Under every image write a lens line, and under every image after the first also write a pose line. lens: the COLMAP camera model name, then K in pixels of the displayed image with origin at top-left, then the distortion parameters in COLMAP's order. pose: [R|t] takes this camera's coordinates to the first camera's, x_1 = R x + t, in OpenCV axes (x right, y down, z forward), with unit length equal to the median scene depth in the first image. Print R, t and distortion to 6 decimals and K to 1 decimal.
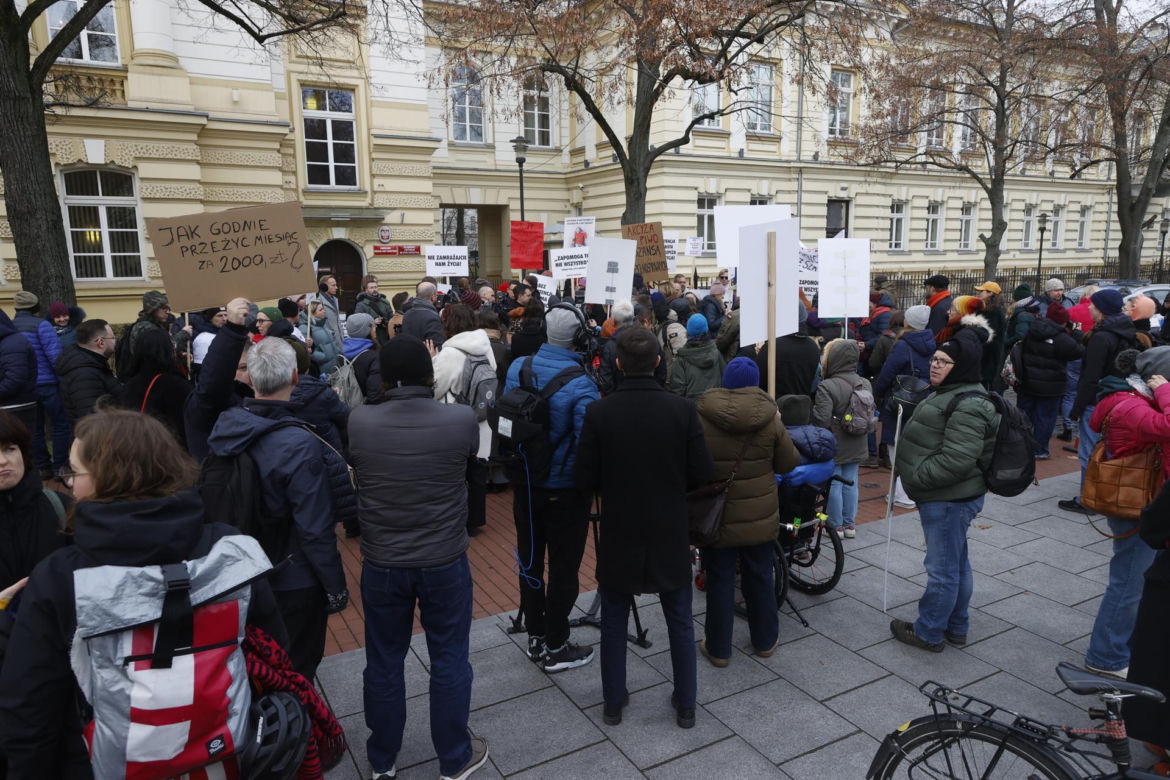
lens RADIAL K [[806.1, 0, 589.9], [0, 806.1, 390.5], [0, 0, 1]] dist [0.008845, 0.000515]
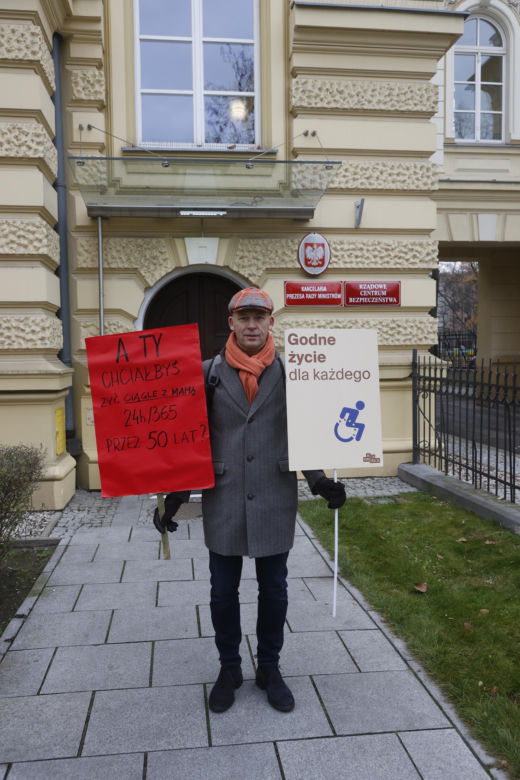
lens RADIAL K [[662.7, 0, 260.0], [0, 662.7, 390.0], [0, 0, 1]] dist [0.006172, 0.003617]
pose [[0.927049, 0.020079, -0.374402, -0.154496], [-0.058756, 0.994008, -0.092175, -0.094742], [0.370308, 0.107450, 0.922674, 0.694165]]
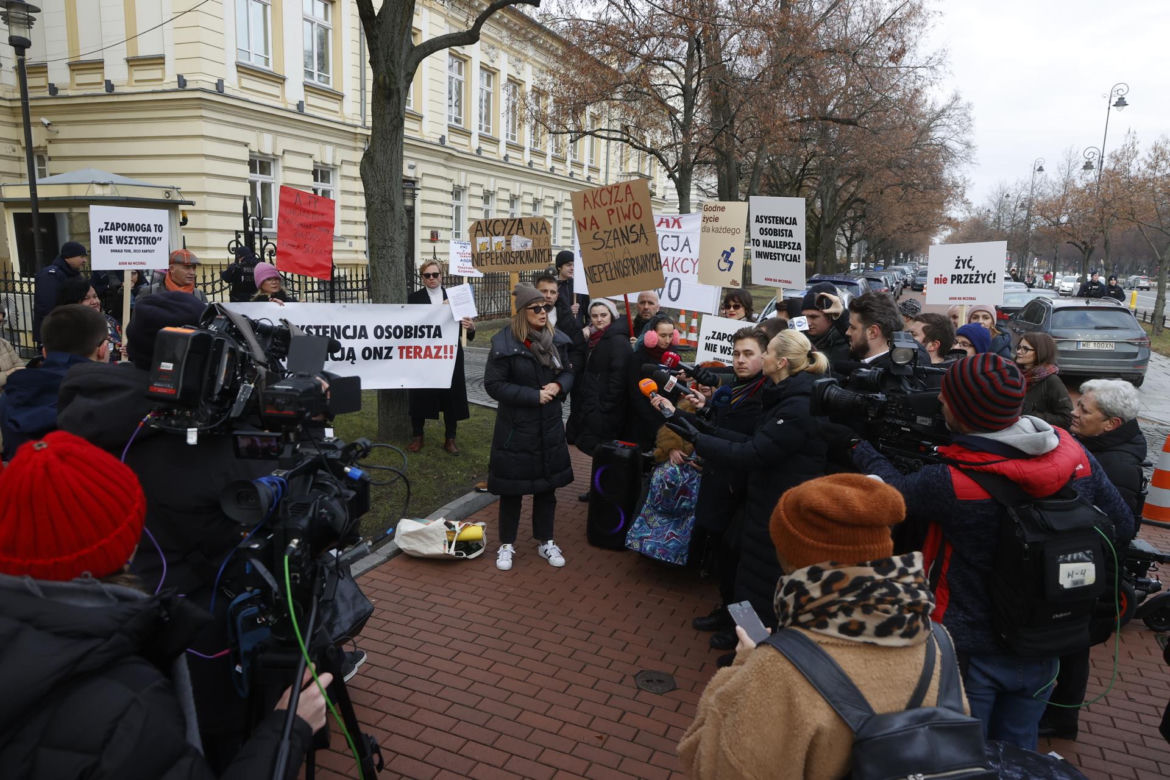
lens RADIAL K [[796.9, 0, 585.0], [0, 796.9, 390.0], [0, 0, 1]] dist [0.005326, 0.003068]
pose [[0.793390, -0.066224, 0.605101, -0.100567], [0.055940, 0.997790, 0.035854, -0.040378], [-0.606138, 0.005403, 0.795341, 0.274386]]
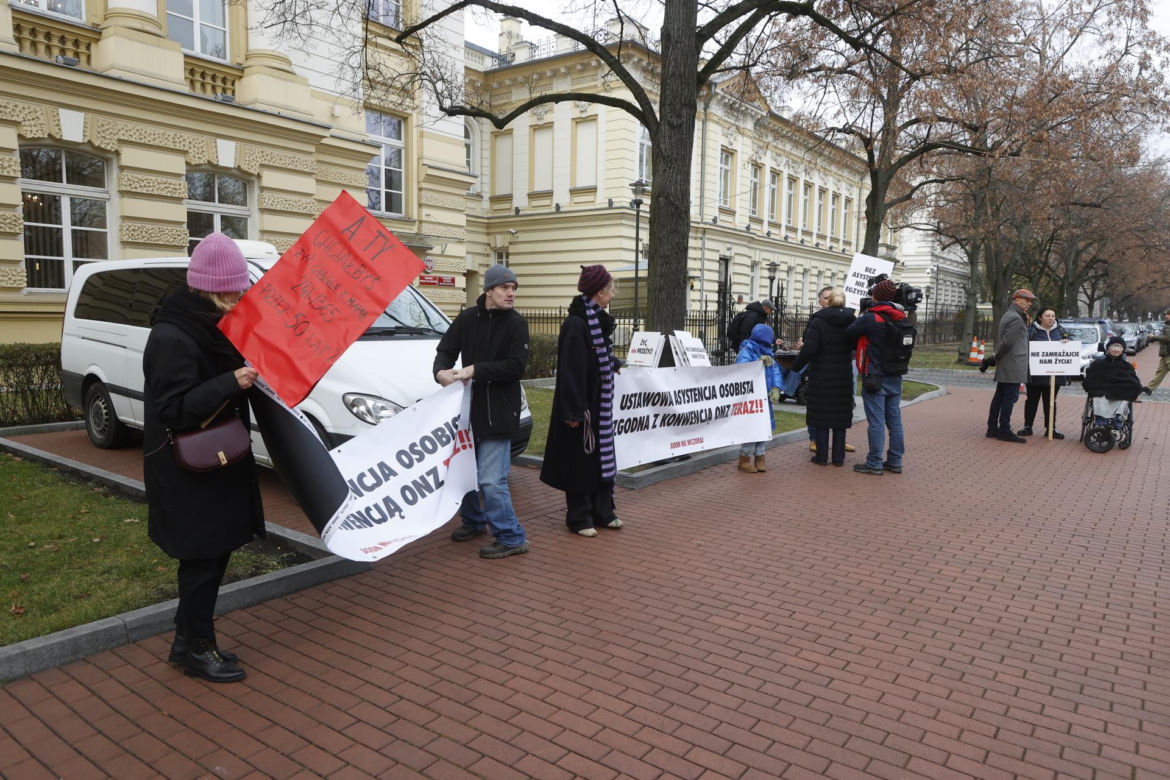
lens RADIAL K [[796.9, 0, 585.0], [0, 796.9, 390.0], [0, 0, 1]] dist [0.005326, 0.003068]
pose [[0.916419, -0.010032, 0.400093, -0.472784], [0.037919, 0.997365, -0.061846, 0.027941], [-0.398419, 0.071848, 0.914385, 0.041030]]
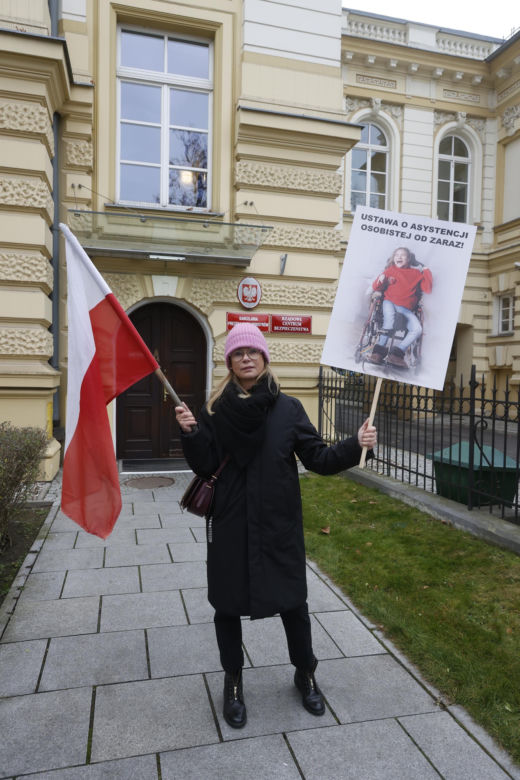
lens RADIAL K [[537.4, 0, 262.1], [0, 537.4, 388.8], [0, 0, 1]] dist [0.008845, 0.000515]
pose [[0.967685, 0.038056, -0.249272, -0.154563], [-0.070726, 0.989828, -0.123446, -0.087070], [0.242039, 0.137087, 0.960533, 0.668084]]
